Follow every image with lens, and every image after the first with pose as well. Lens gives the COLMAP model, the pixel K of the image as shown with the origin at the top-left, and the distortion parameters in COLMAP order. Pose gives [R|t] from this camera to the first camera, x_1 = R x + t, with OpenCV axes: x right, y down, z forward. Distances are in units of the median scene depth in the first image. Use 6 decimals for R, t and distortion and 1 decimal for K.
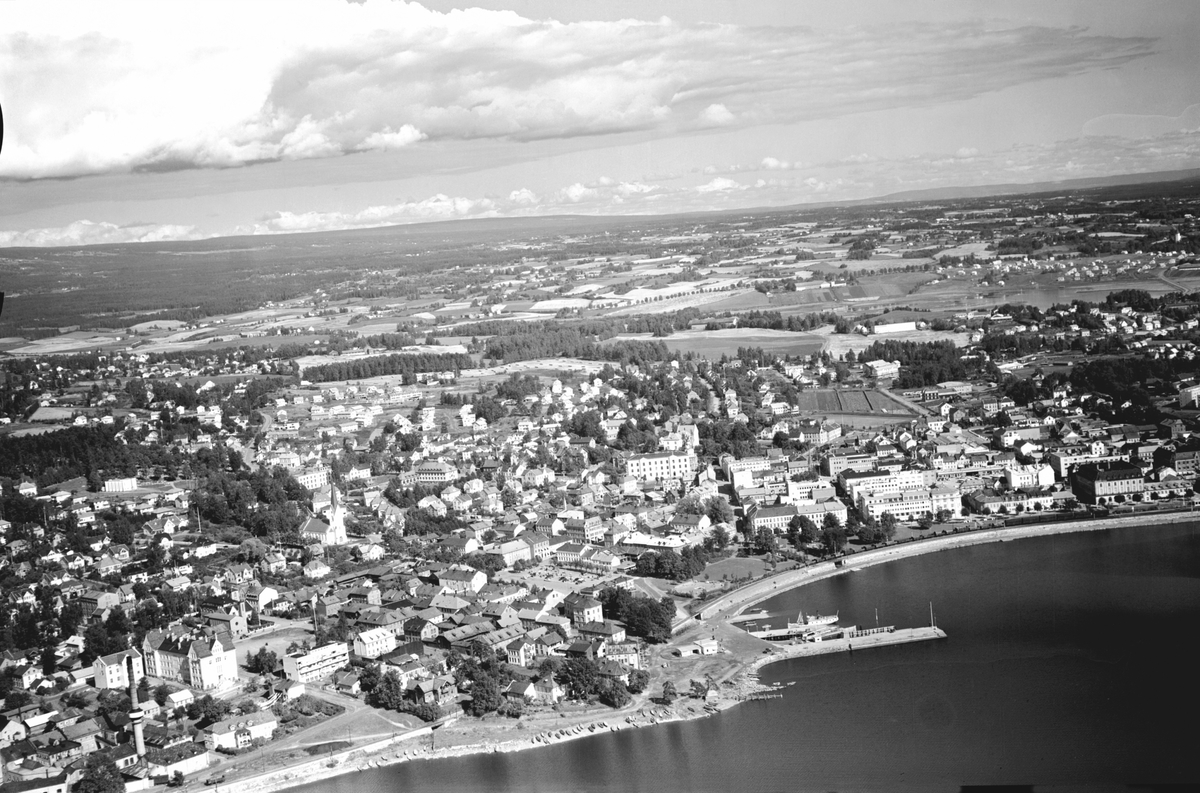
lens RADIAL K [[1620.3, 0, 600.0], [0, 1620.3, 396.5], [0, 0, 1]] dist [-0.002955, -0.022524]
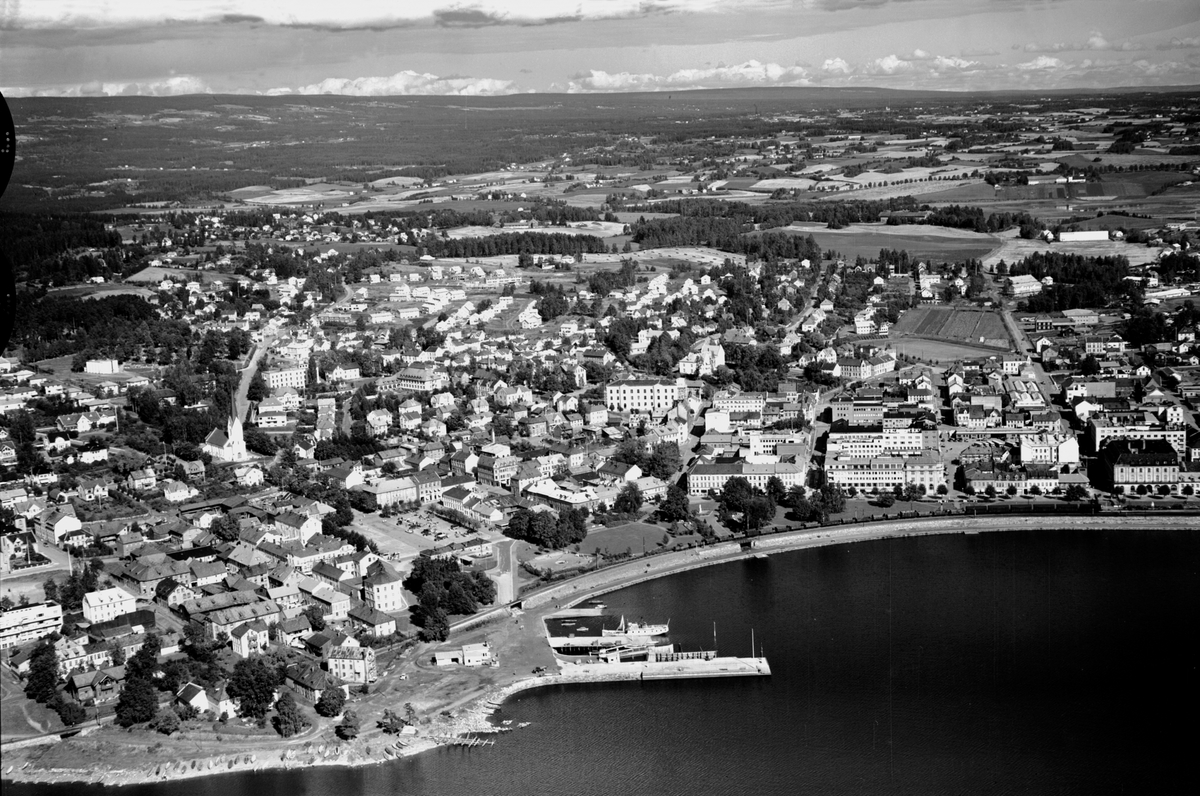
lens RADIAL K [[1620.3, 0, 600.0], [0, 1620.3, 398.0], [0, 0, 1]] dist [-0.002955, -0.022524]
pose [[0.983312, 0.077482, -0.164600, 0.157754], [-0.063979, 0.994255, 0.085814, -0.028360], [0.170304, -0.073851, 0.982620, 0.146304]]
